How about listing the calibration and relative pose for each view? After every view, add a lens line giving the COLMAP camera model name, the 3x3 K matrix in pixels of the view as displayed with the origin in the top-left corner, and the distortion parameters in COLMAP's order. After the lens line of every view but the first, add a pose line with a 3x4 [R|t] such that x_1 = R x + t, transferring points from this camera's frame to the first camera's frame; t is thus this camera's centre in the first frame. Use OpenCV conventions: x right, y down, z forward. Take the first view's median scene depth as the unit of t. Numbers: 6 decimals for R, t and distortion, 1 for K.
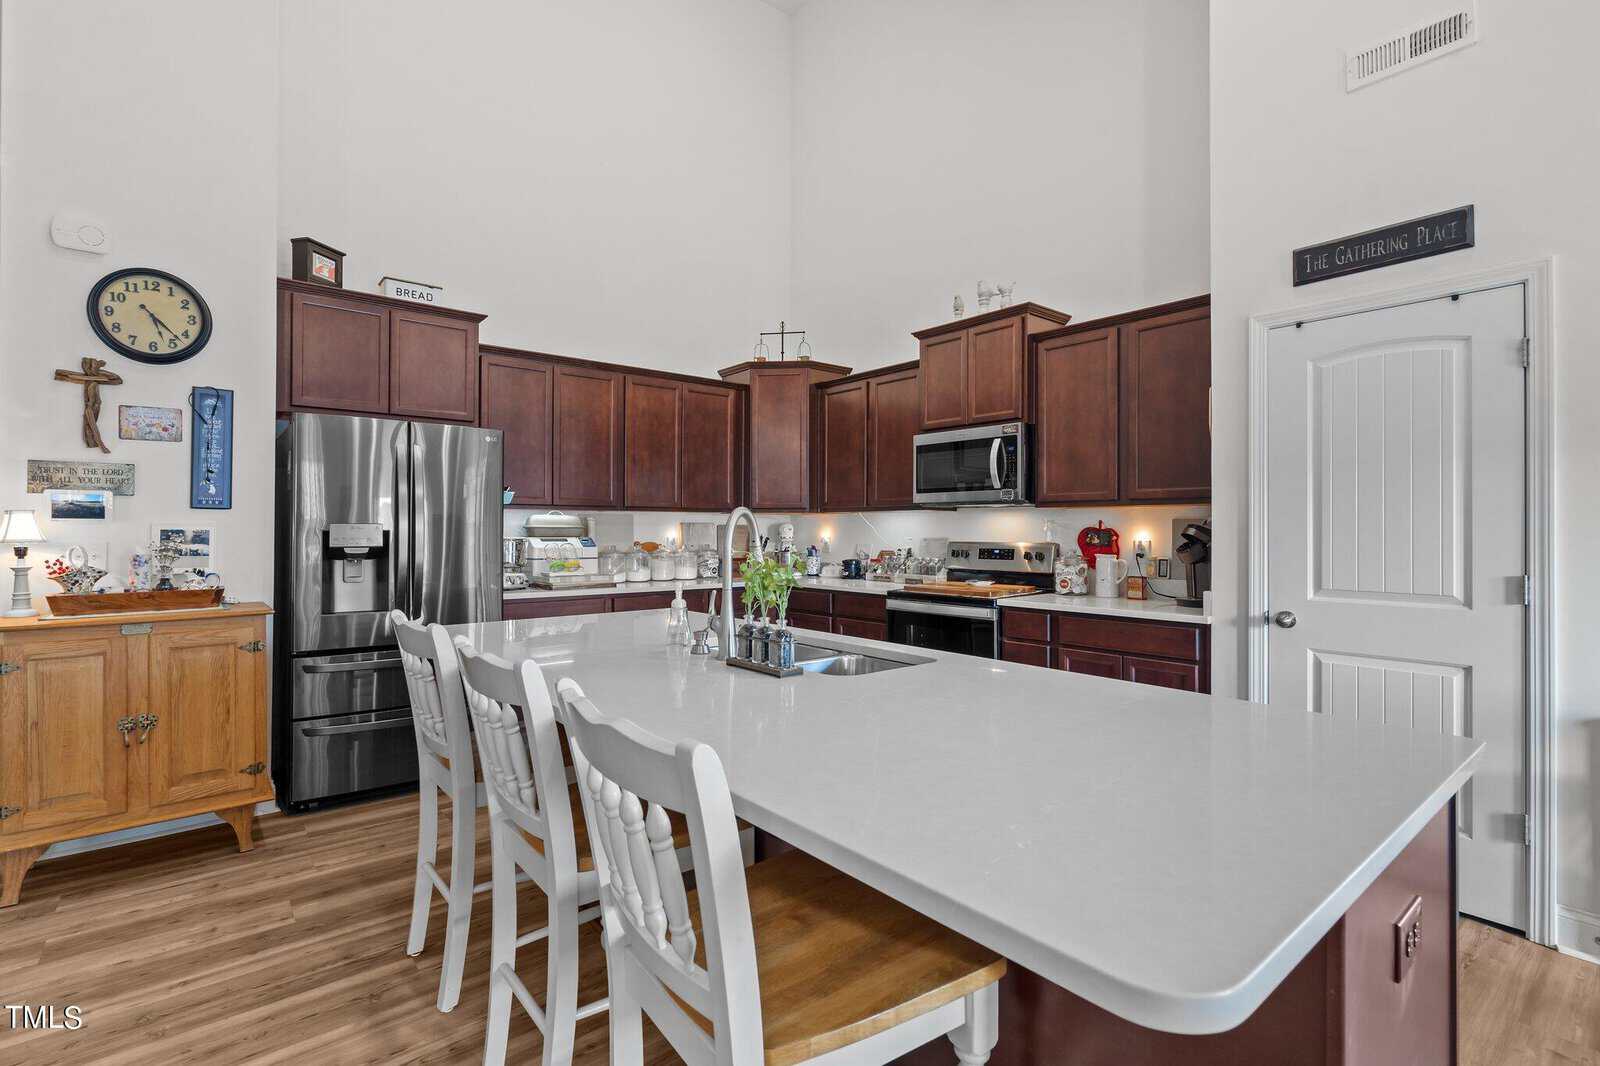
lens RADIAL K [[743.5, 0, 800.0], [0, 743.5, 533.0], [0, 0, 1]] dist [-0.000284, 0.000388]
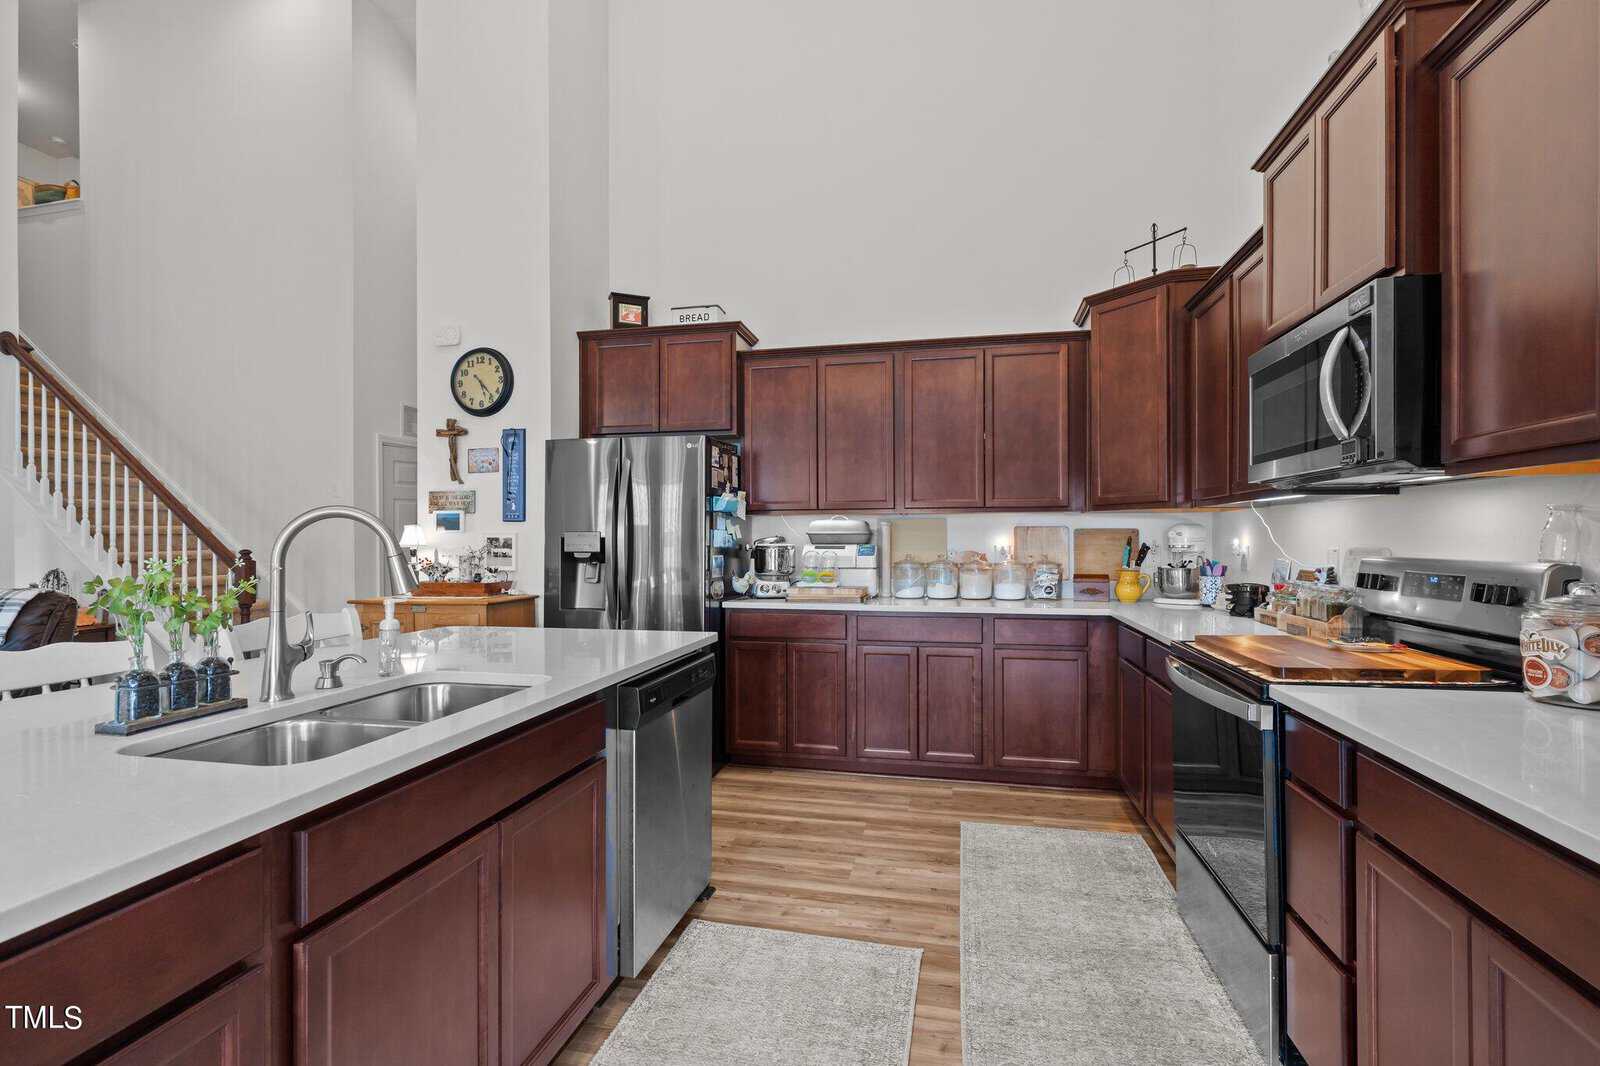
lens RADIAL K [[734.2, 0, 796.2], [0, 734.2, 545.7], [0, 0, 1]] dist [-0.016251, 0.005614]
pose [[0.613601, 0.005850, -0.789595, 0.435106], [0.000692, 0.999968, 0.007946, -0.000086], [0.789616, -0.005422, 0.613577, 0.495822]]
